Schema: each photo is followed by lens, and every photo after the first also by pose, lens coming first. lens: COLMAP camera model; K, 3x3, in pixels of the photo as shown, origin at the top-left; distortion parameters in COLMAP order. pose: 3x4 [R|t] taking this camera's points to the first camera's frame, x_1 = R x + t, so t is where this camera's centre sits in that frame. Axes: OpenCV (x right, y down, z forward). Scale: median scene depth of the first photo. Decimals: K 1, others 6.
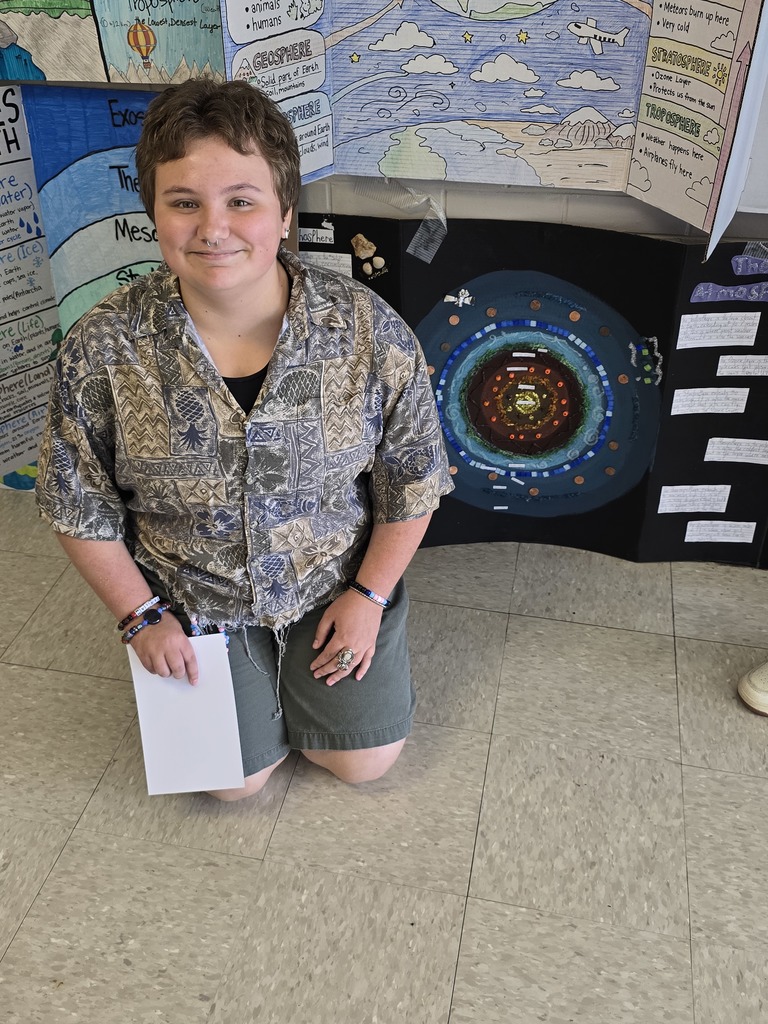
lens RADIAL K [[923.1, 0, 384.0], [0, 923.1, 512.0], [0, 0, 1]] dist [0.017628, -0.014174]
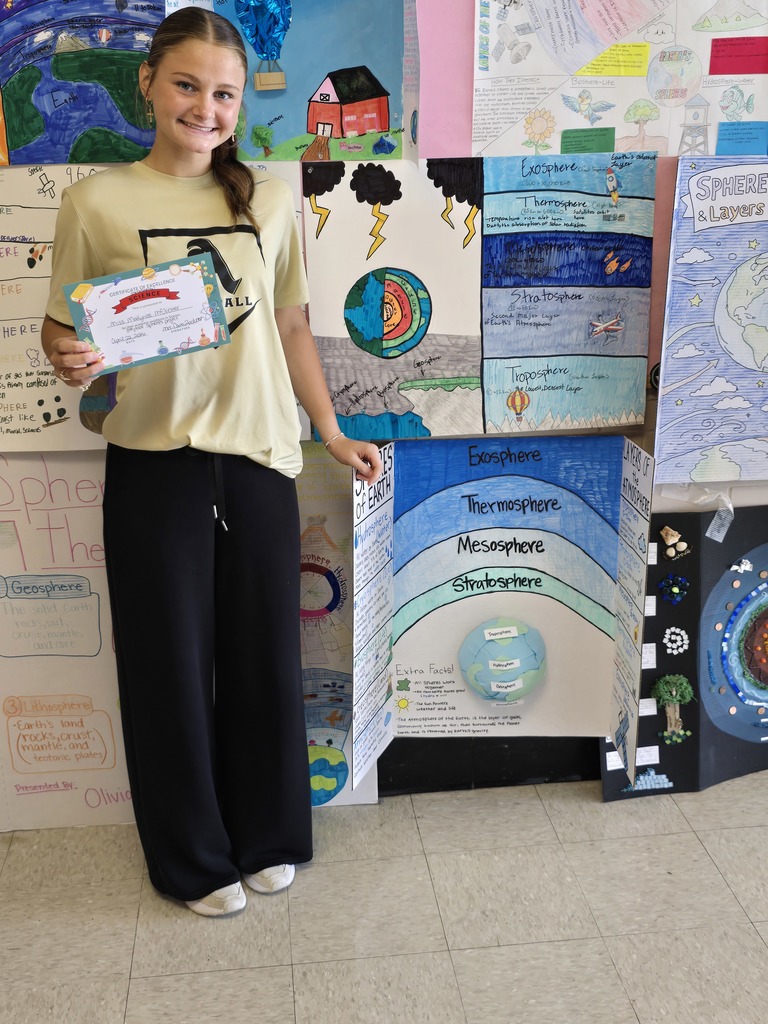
lens RADIAL K [[923.1, 0, 384.0], [0, 923.1, 512.0], [0, 0, 1]] dist [0.017628, -0.014174]
pose [[0.964925, -0.095496, 0.244541, -0.771427], [0.171338, 0.934834, -0.311012, 0.012175], [-0.198905, 0.342003, 0.918407, -0.111320]]
